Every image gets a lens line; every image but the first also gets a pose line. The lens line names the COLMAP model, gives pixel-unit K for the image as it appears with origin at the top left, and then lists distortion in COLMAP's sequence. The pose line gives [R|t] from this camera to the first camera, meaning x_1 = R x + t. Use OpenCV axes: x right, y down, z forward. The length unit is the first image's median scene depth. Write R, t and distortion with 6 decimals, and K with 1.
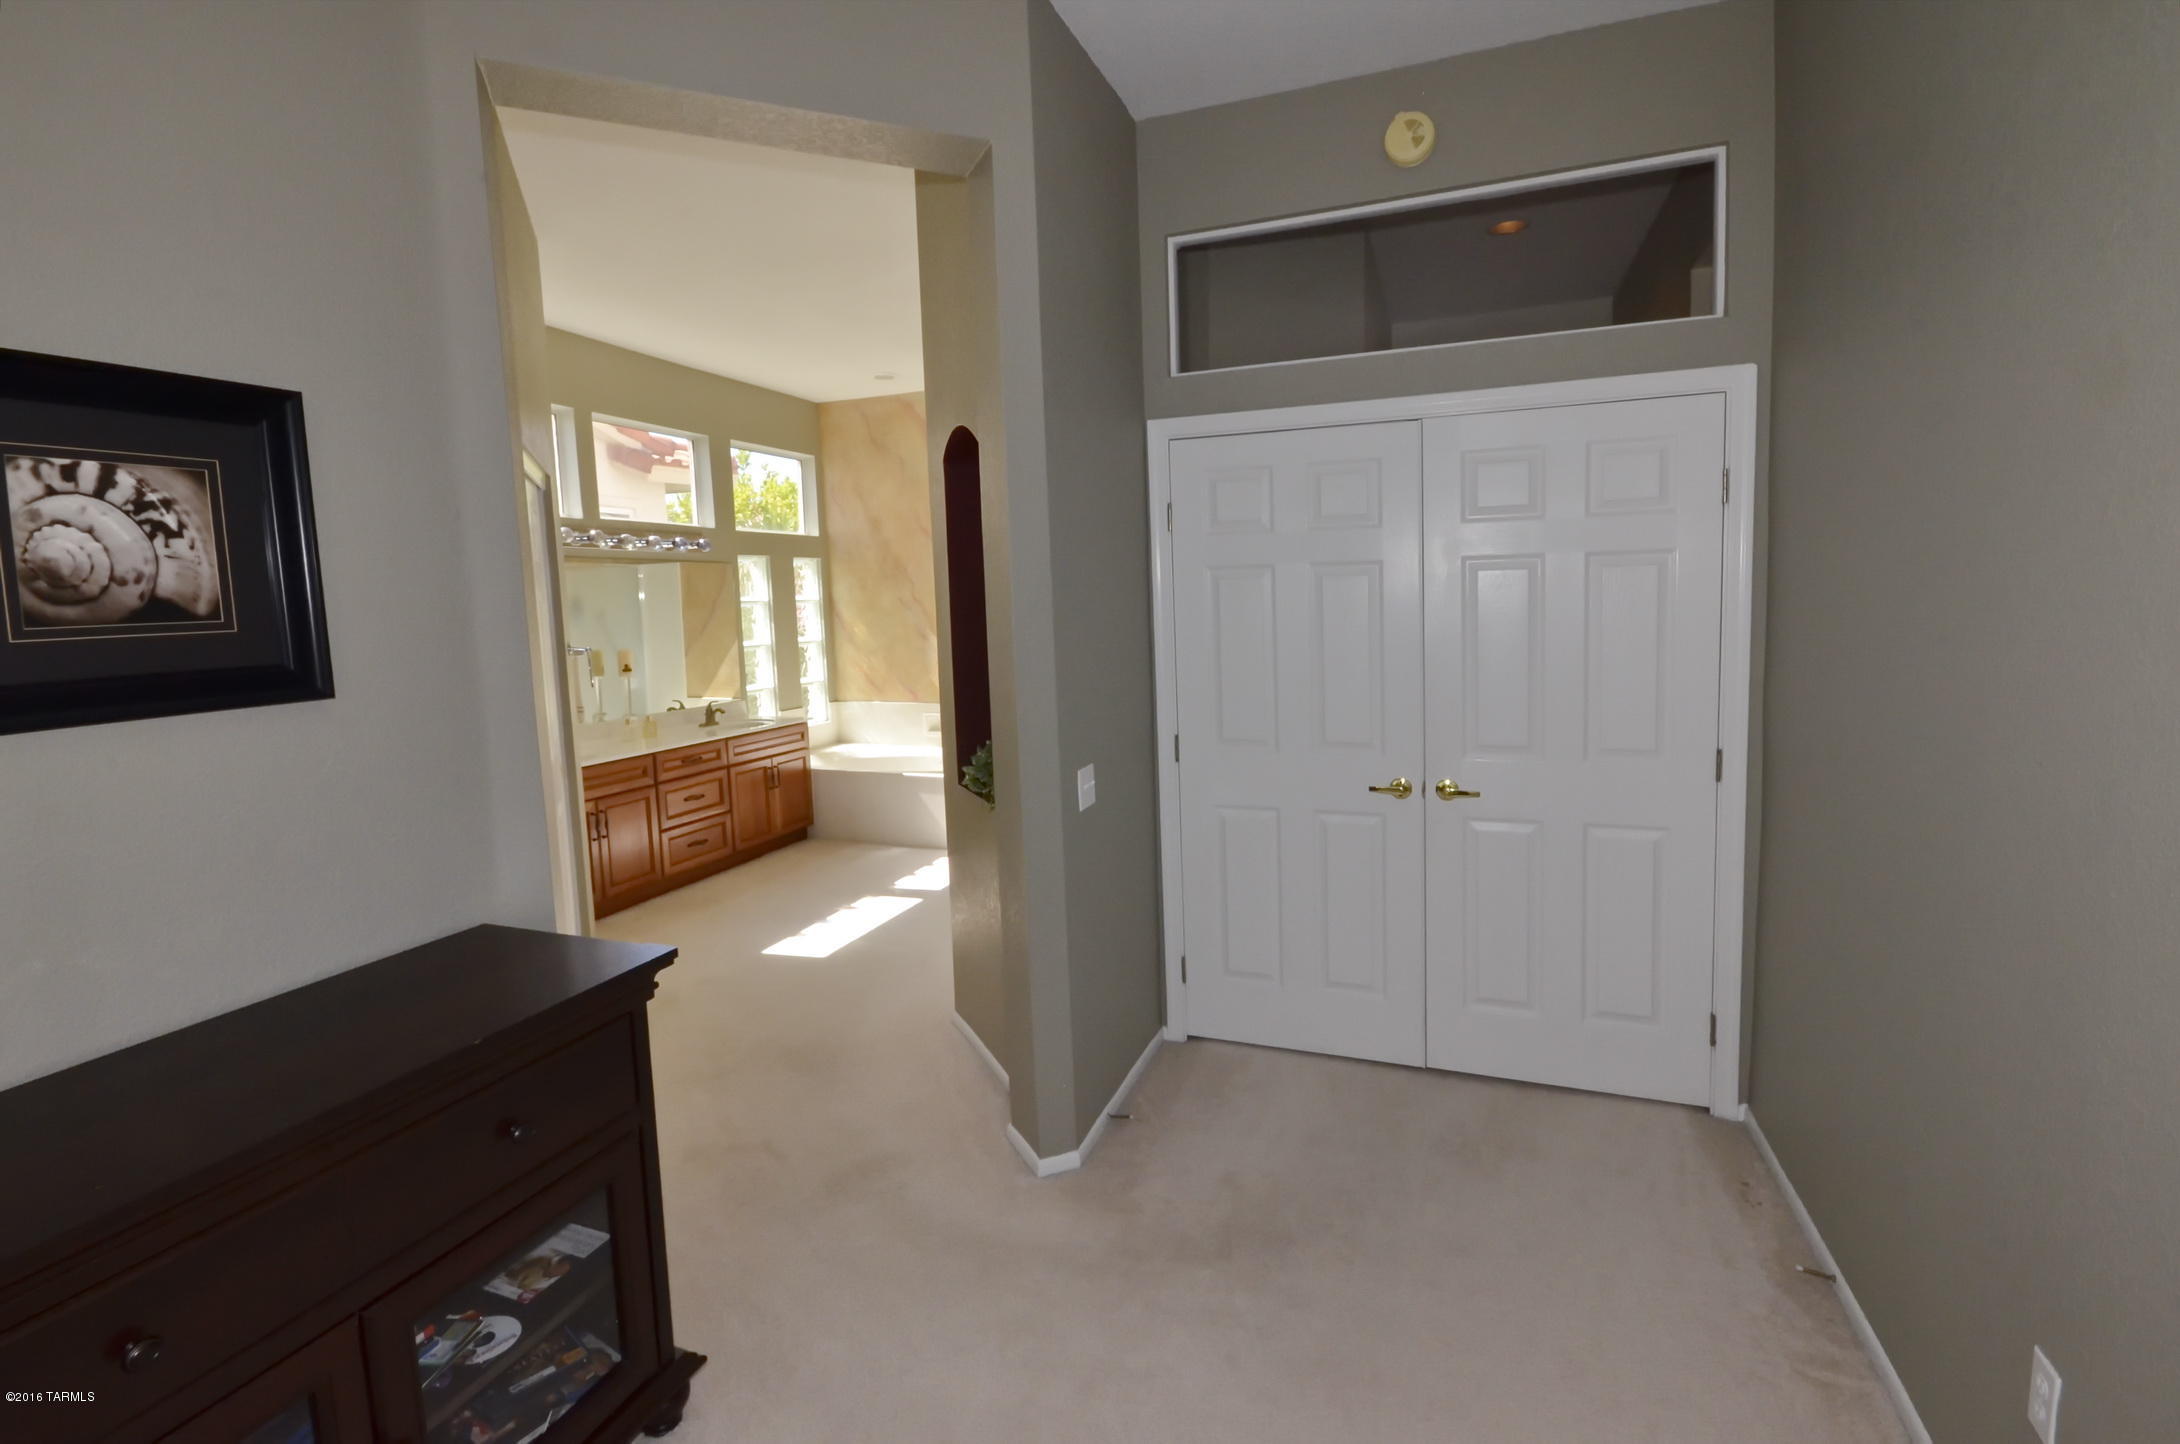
lens RADIAL K [[881.3, 0, 1134.7], [0, 881.3, 726.6], [0, 0, 1]] dist [-0.025873, 0.000000]
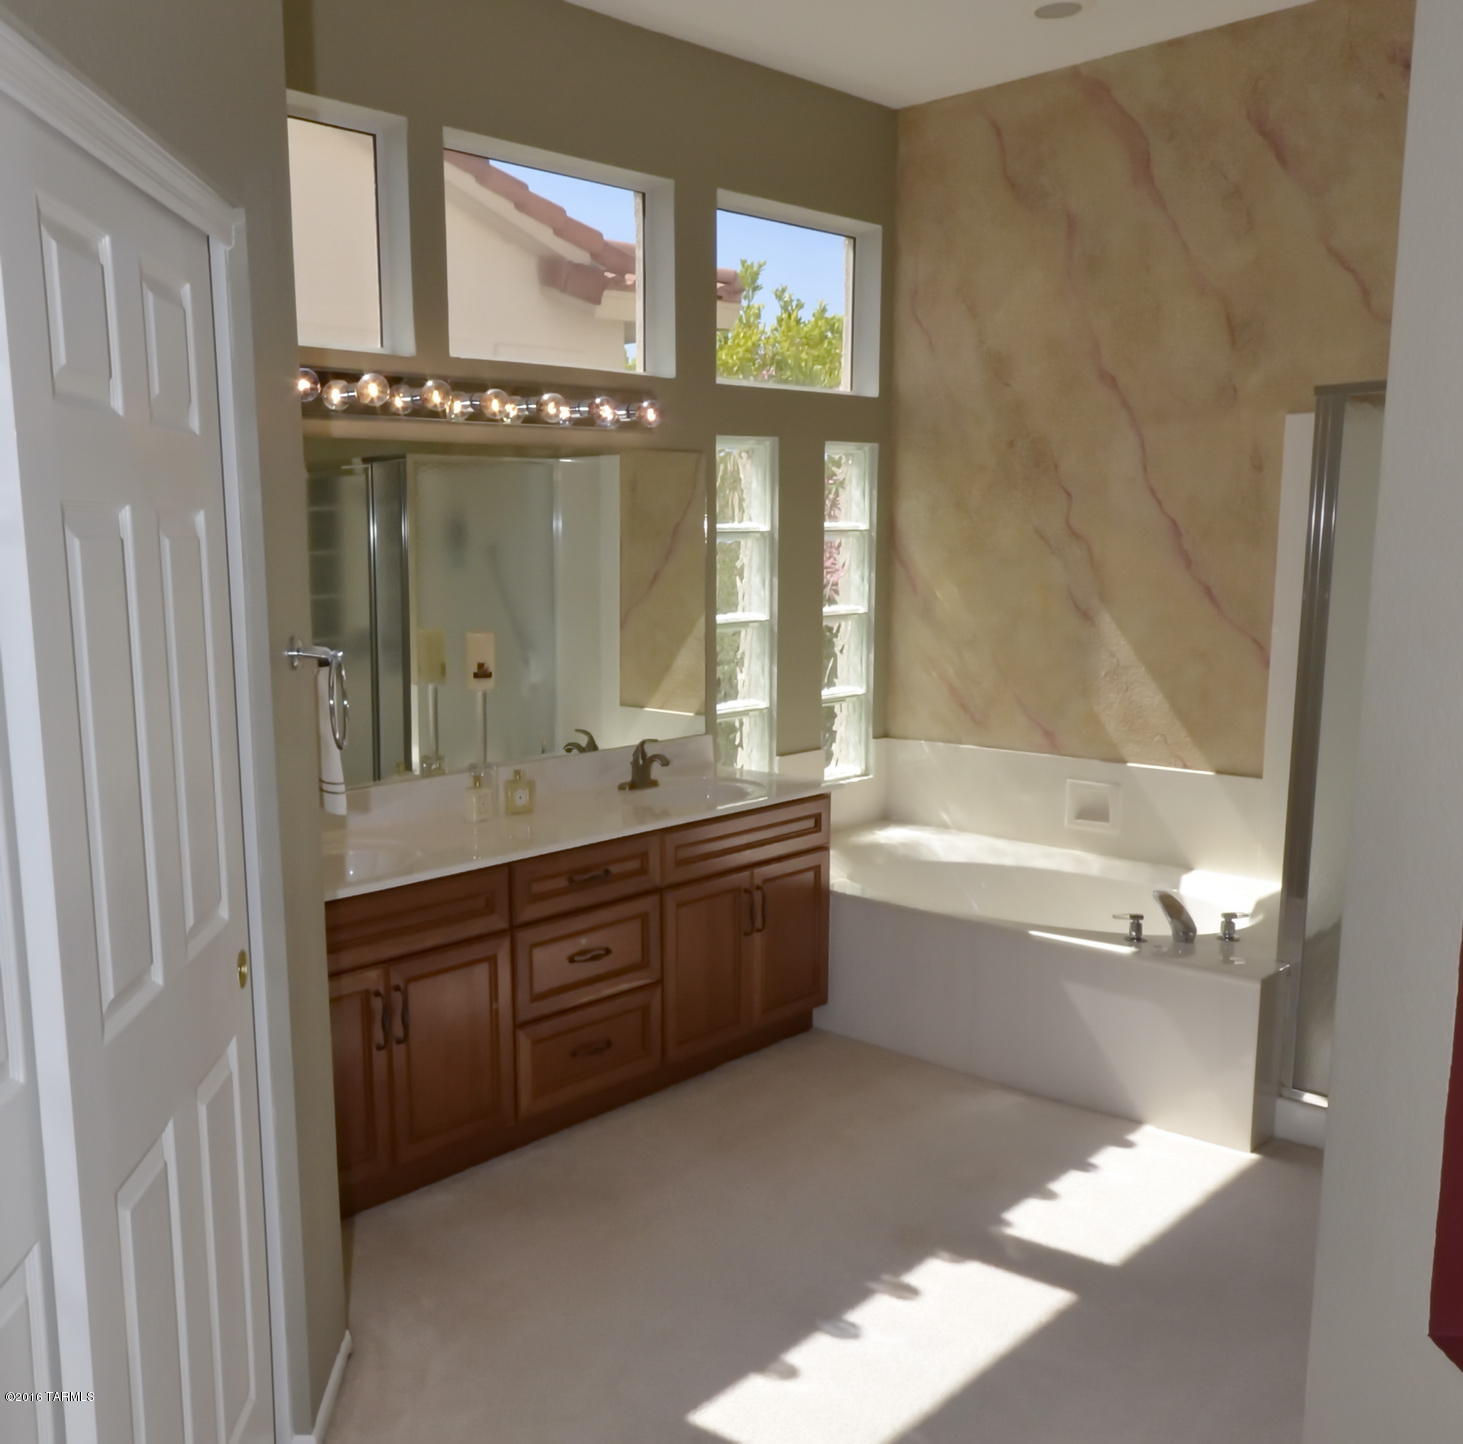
lens RADIAL K [[1367.7, 0, 731.5], [0, 1367.7, 722.0], [0, 0, 1]] dist [0.007734, 0.001418]
pose [[0.909766, 0.069973, -0.409182, -0.121656], [-0.069492, 0.997453, 0.016063, -0.049293], [0.409264, 0.013821, 0.912312, 0.305420]]
